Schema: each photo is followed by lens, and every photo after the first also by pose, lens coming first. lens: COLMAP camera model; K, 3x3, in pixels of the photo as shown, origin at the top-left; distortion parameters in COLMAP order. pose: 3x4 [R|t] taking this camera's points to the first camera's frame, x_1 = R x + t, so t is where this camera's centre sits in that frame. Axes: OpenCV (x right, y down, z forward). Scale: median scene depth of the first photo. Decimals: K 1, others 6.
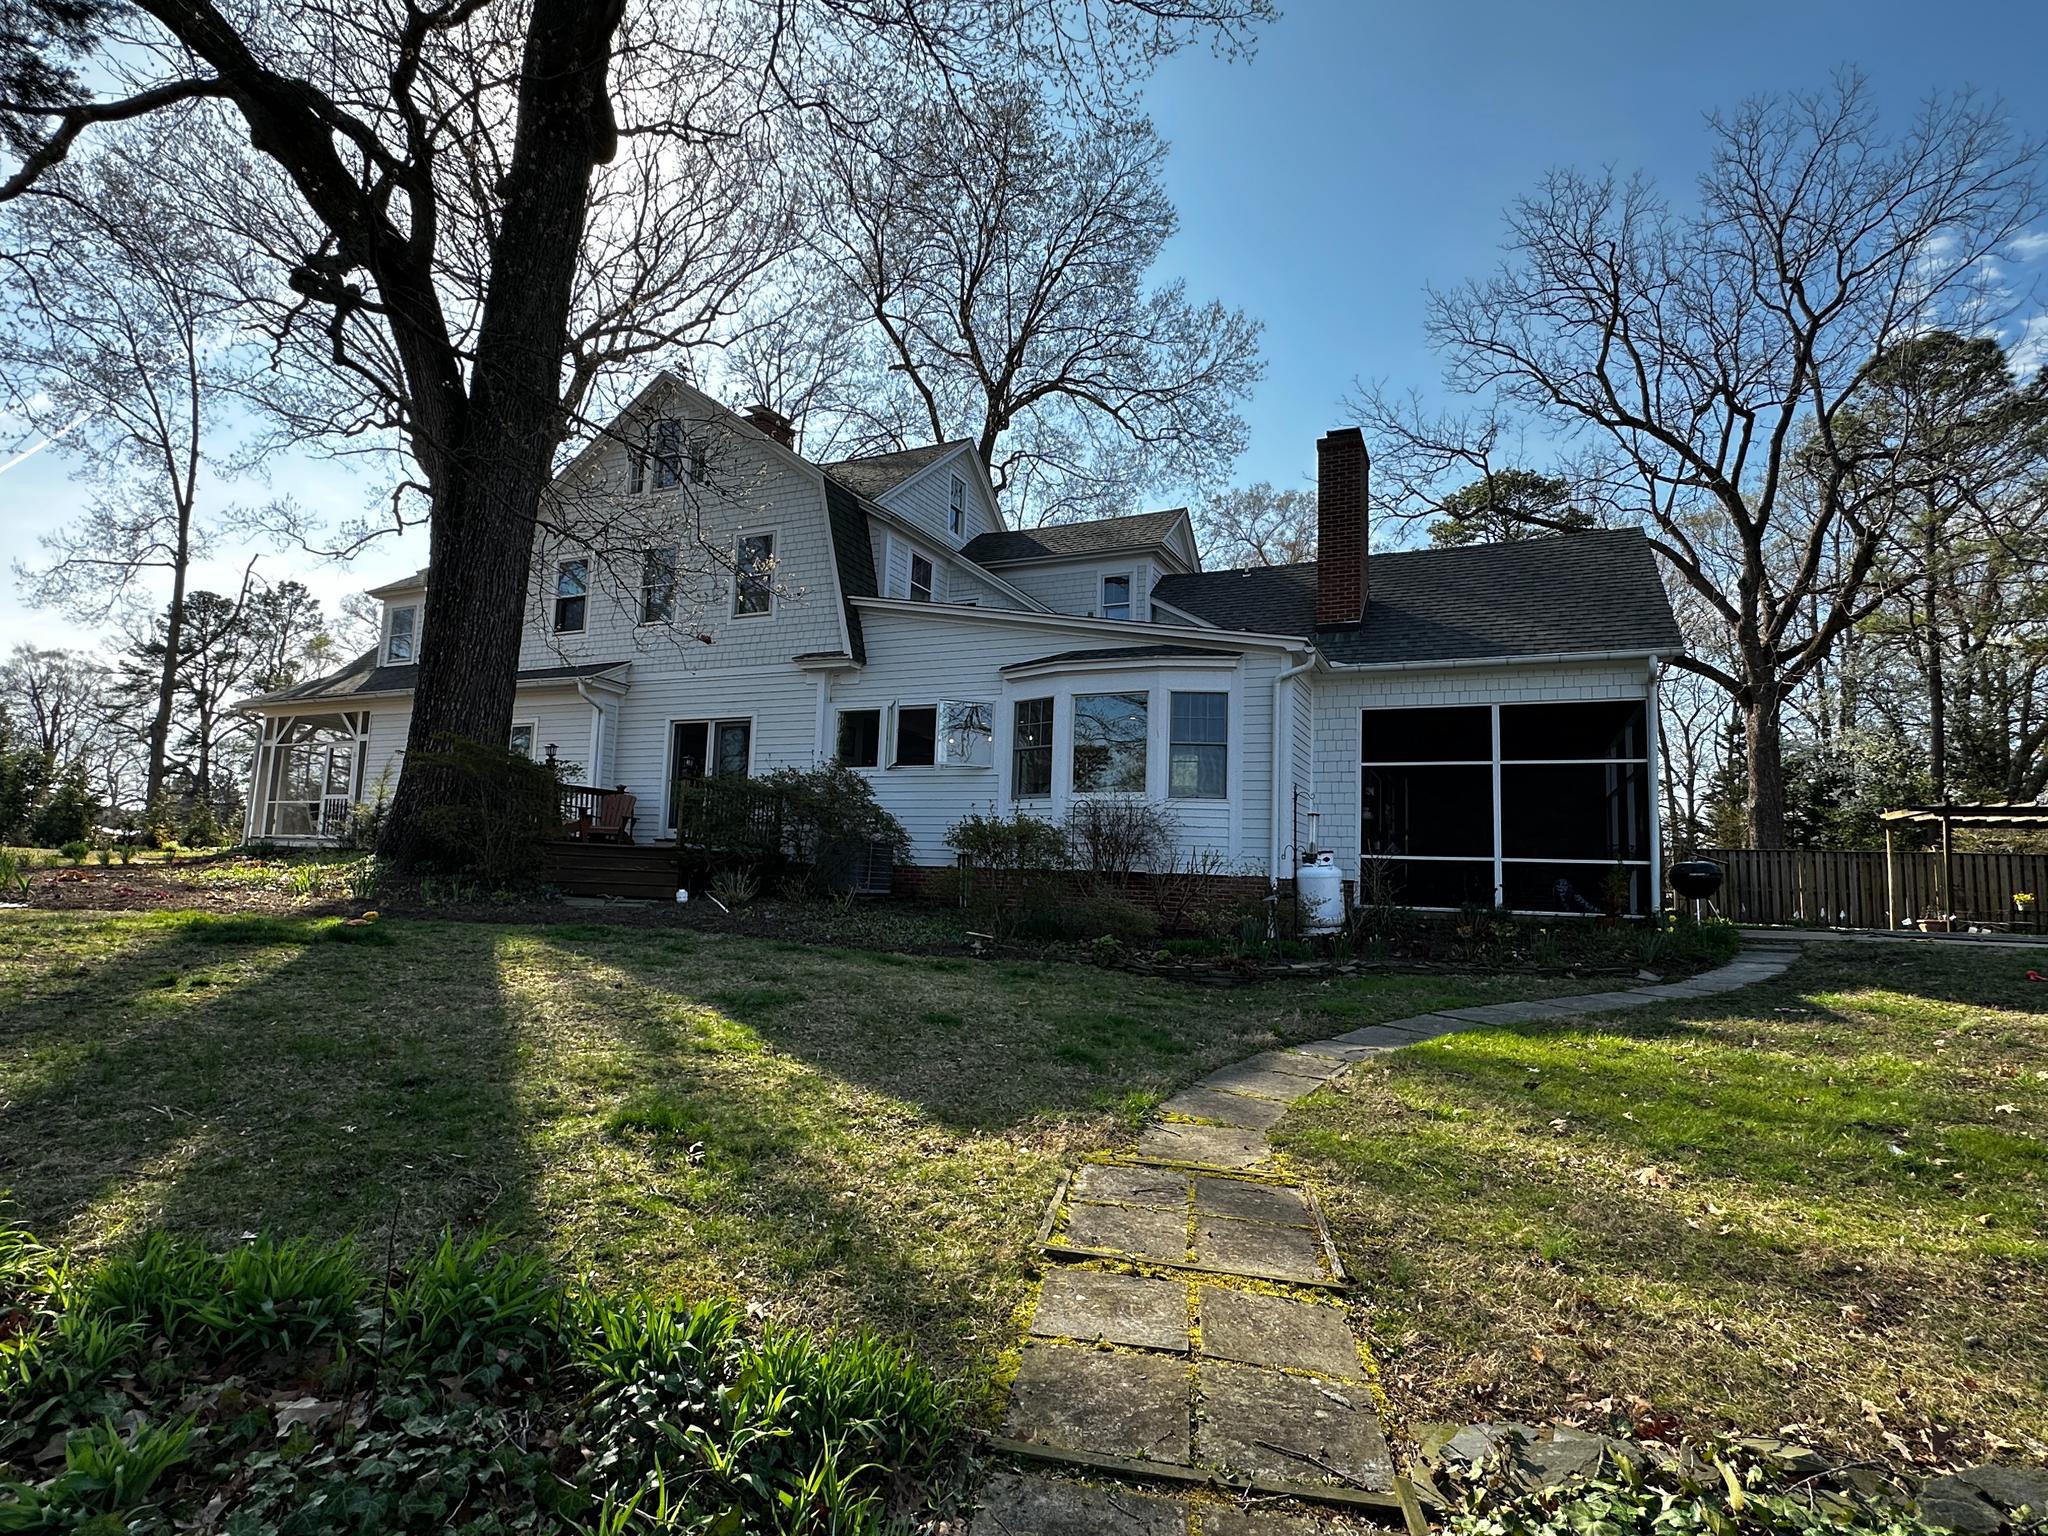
lens RADIAL K [[1007.7, 0, 1024.0], [0, 1007.7, 768.0], [0, 0, 1]] dist [-0.000332, -0.000062]
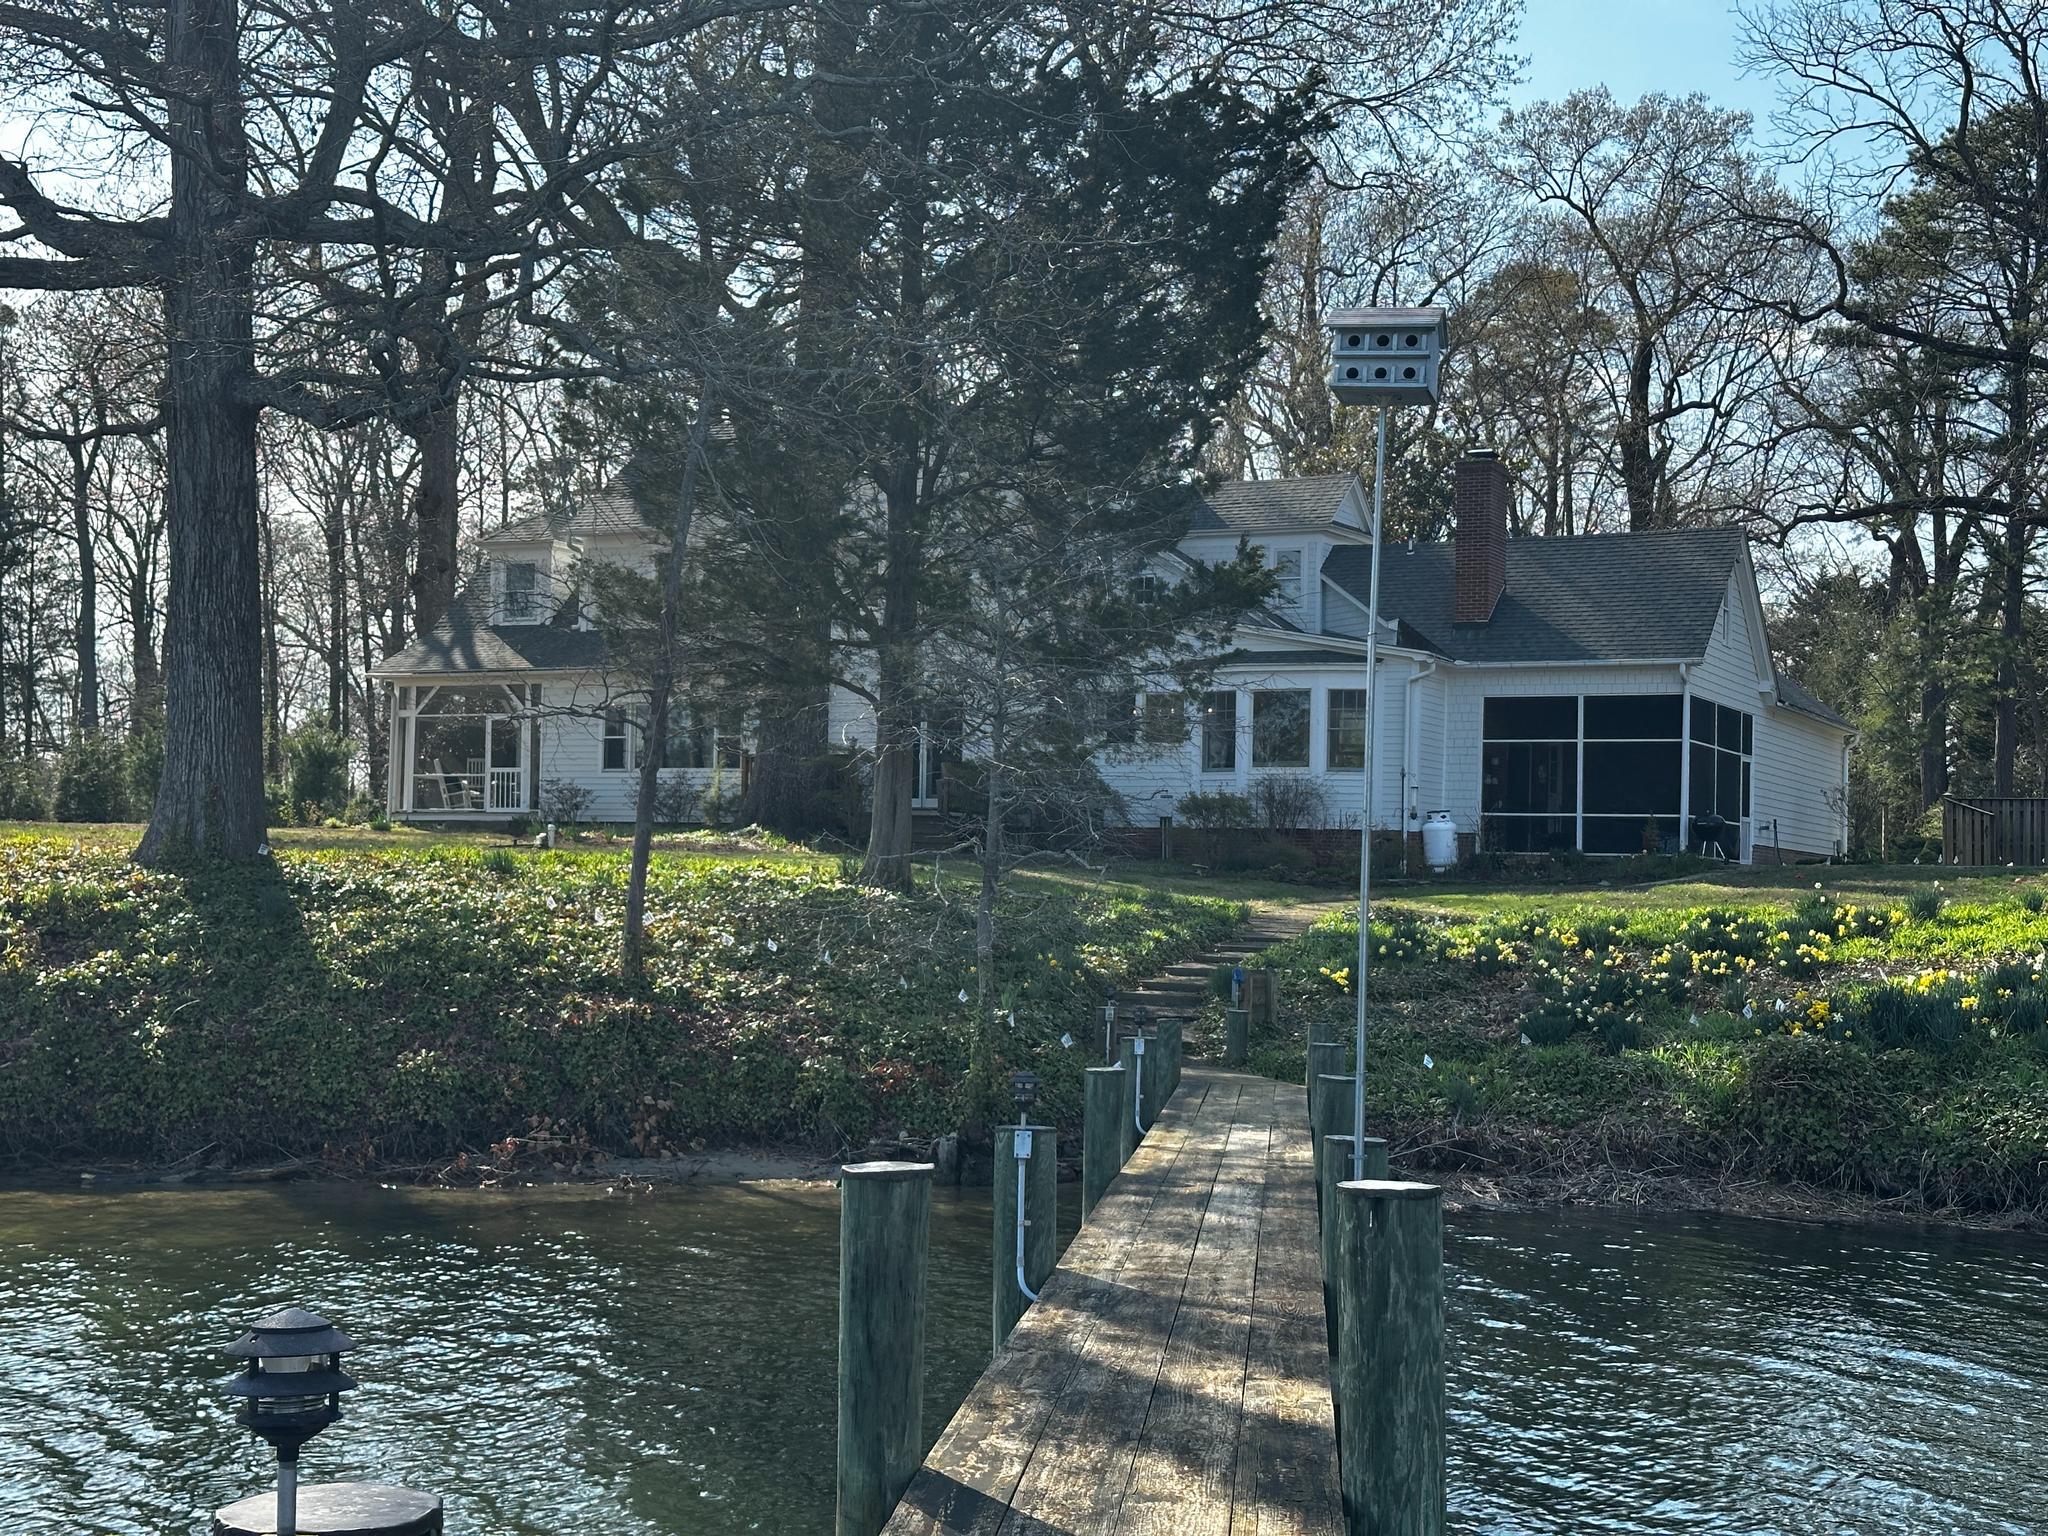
lens RADIAL K [[2871.3, 0, 1024.0], [0, 2871.3, 768.0], [0, 0, 1]] dist [0.244902, 0.007178]
pose [[0.999737, -0.016703, -0.015708, -0.184498], [0.017761, 0.997400, 0.069847, -0.236517], [0.014500, -0.070108, 0.997434, -2.655025]]
